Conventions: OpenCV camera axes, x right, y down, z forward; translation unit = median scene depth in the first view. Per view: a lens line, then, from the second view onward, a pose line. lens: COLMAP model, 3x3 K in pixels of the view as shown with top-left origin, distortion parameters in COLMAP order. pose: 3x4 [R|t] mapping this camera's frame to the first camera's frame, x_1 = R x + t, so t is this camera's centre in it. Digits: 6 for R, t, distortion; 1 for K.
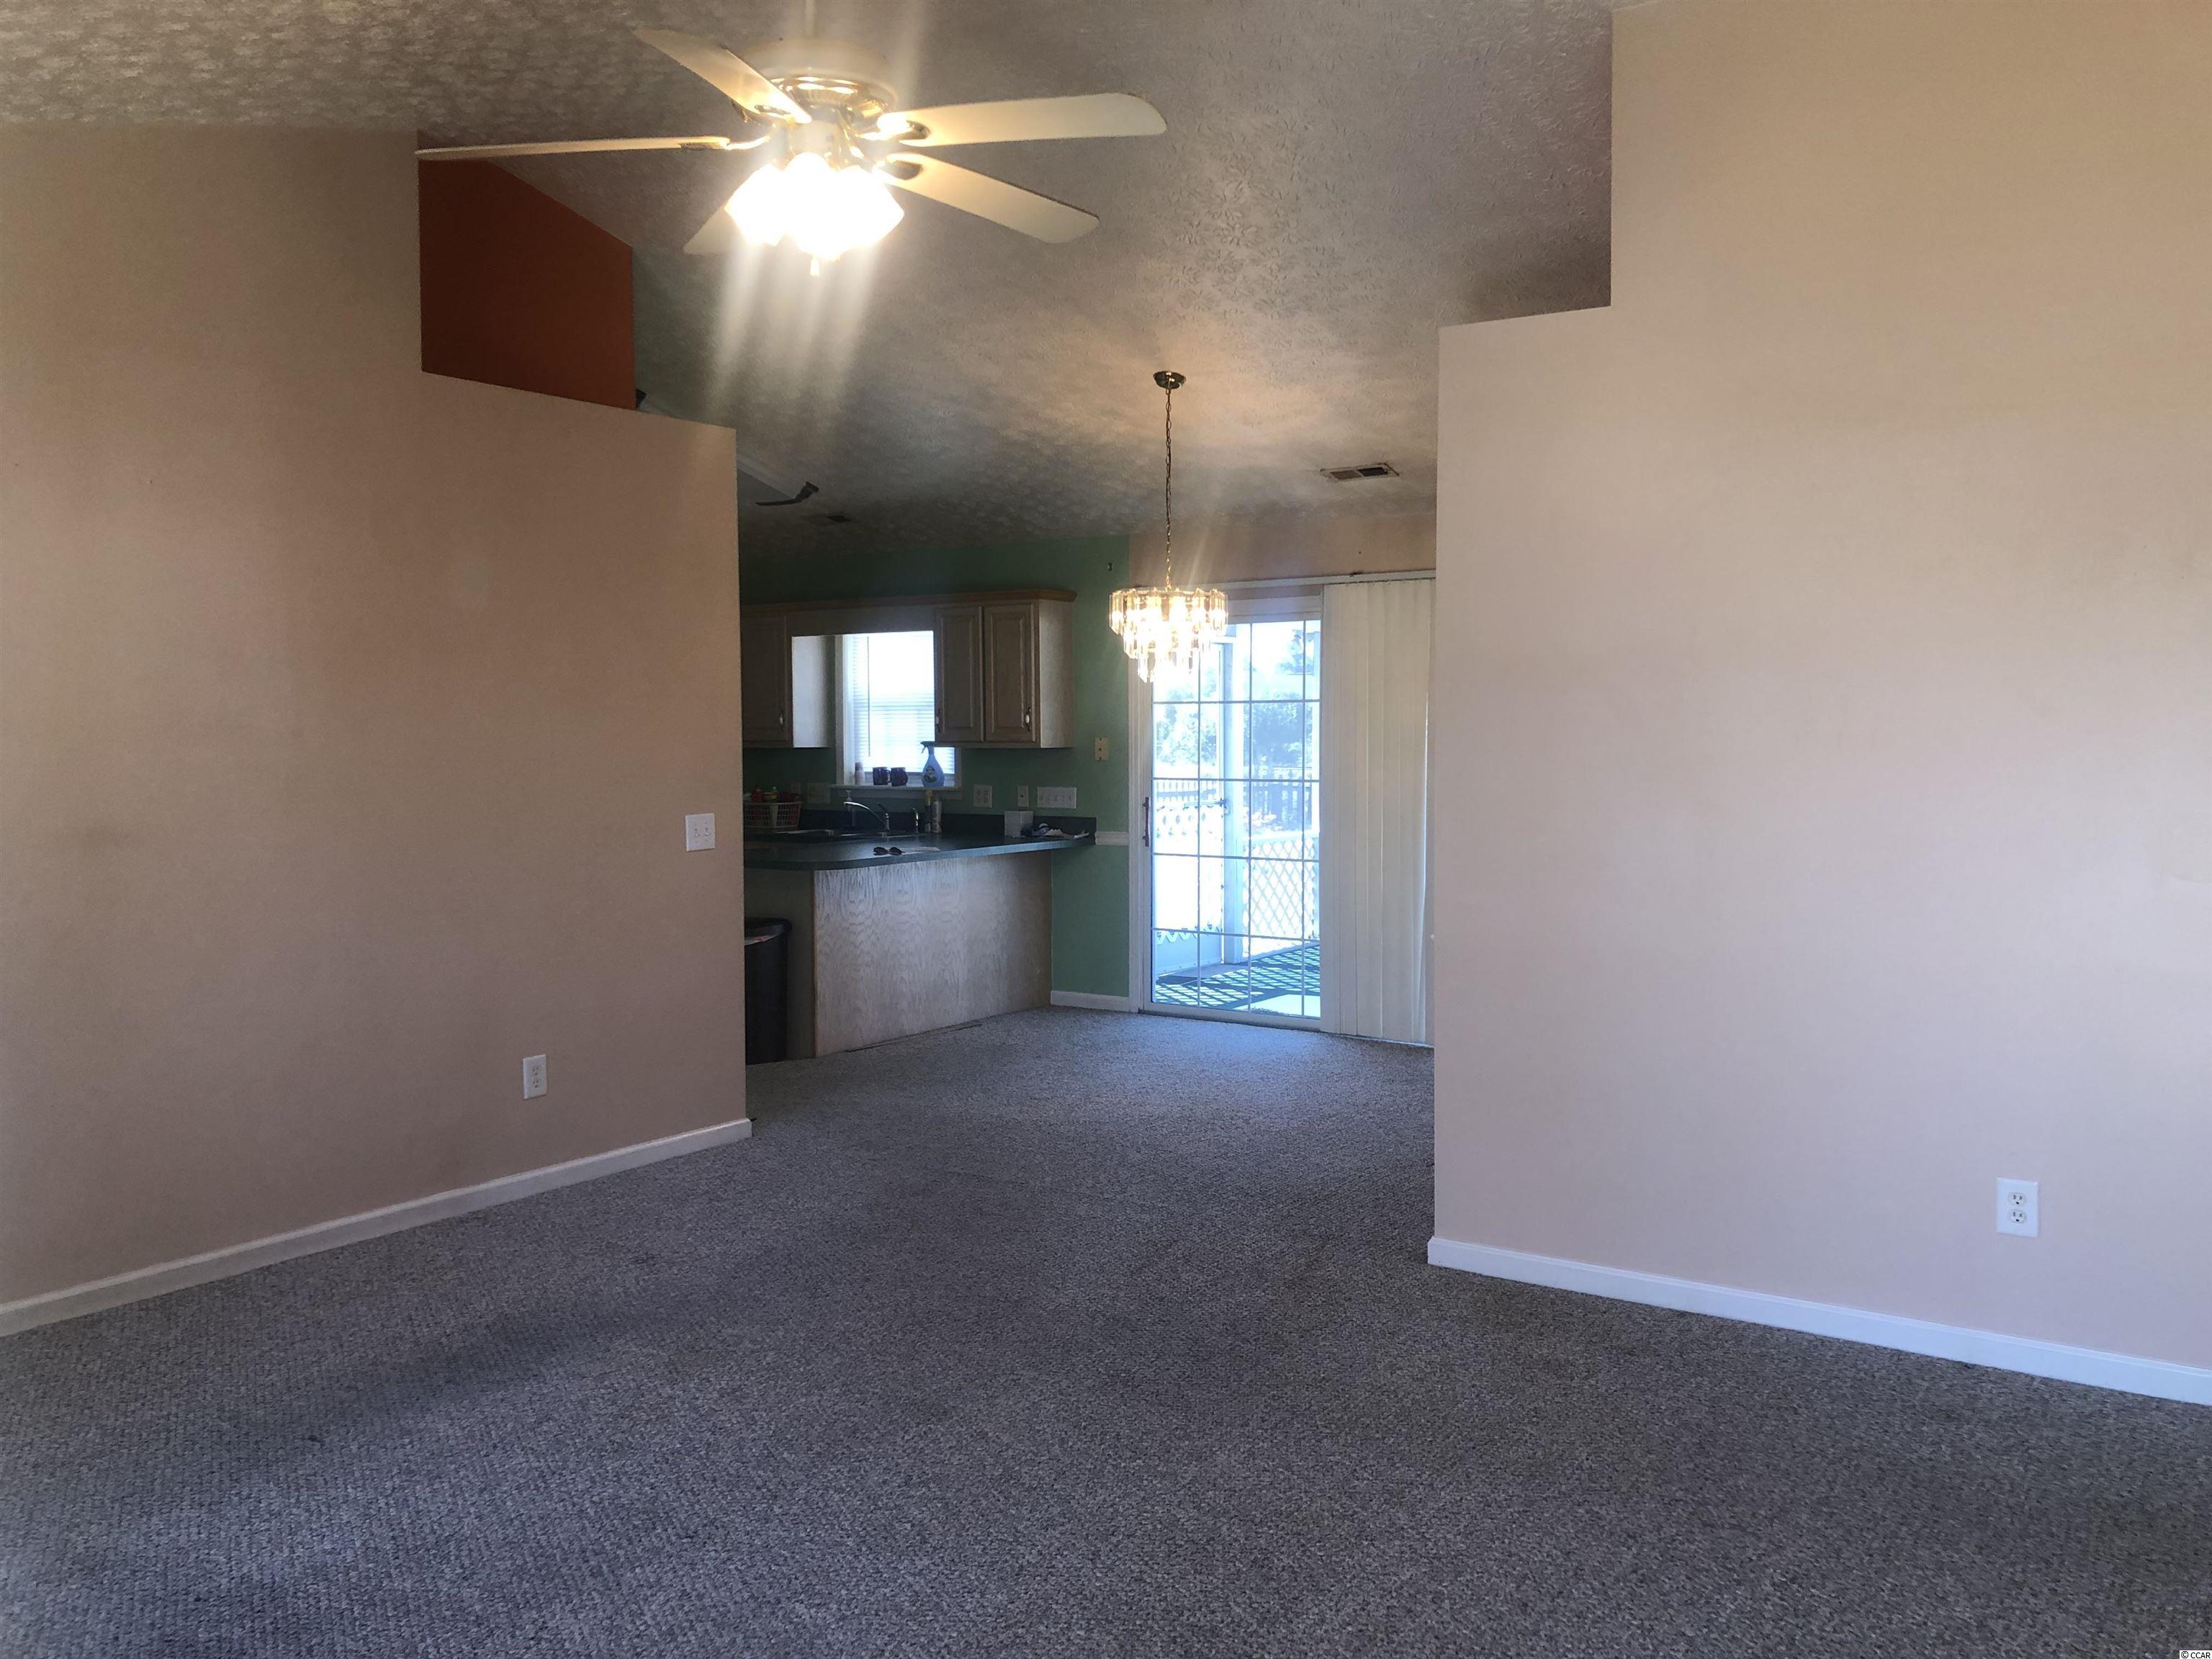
lens RADIAL K [[1837.7, 0, 1099.4], [0, 1837.7, 832.1], [0, 0, 1]] dist [0.086025, -0.005667]
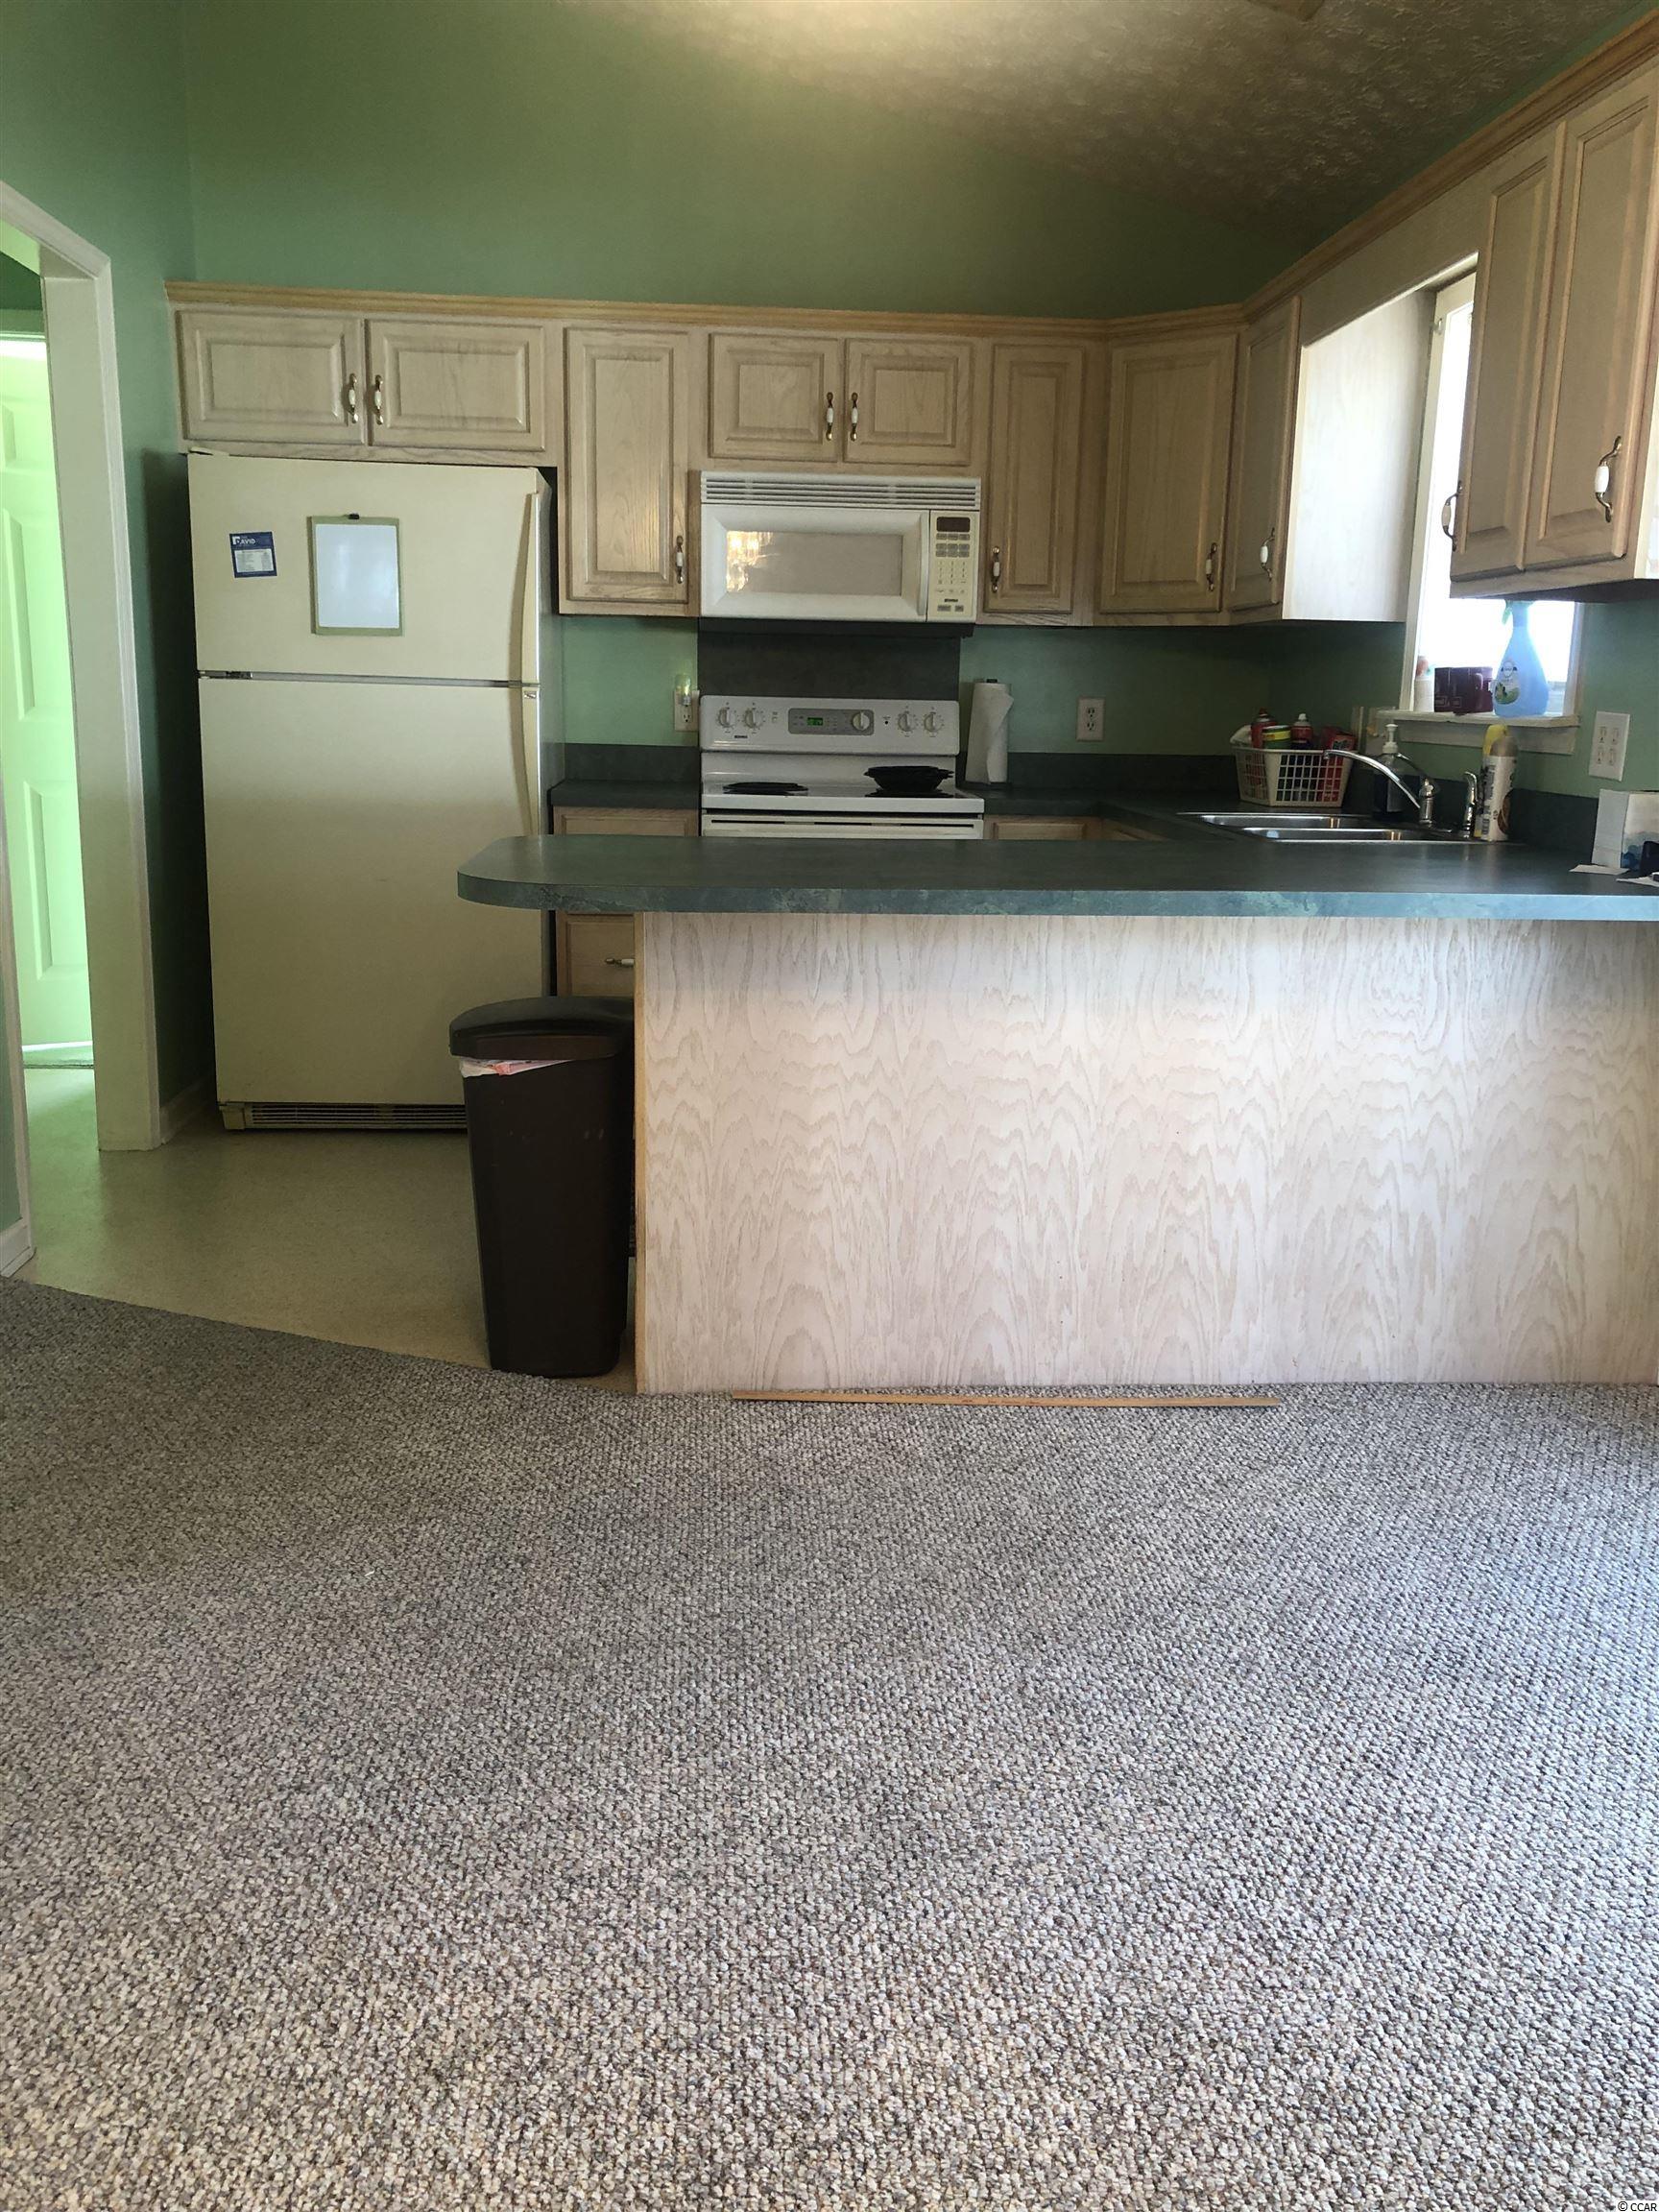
lens RADIAL K [[1837.7, 0, 851.4], [0, 1837.7, 1056.8], [0, 0, 1]] dist [0.086025, -0.005667]
pose [[0.615952, 0.172718, -0.768617, 0.152817], [-0.065119, 0.983494, 0.168818, -0.014055], [0.785087, -0.053932, 0.617032, 0.785722]]
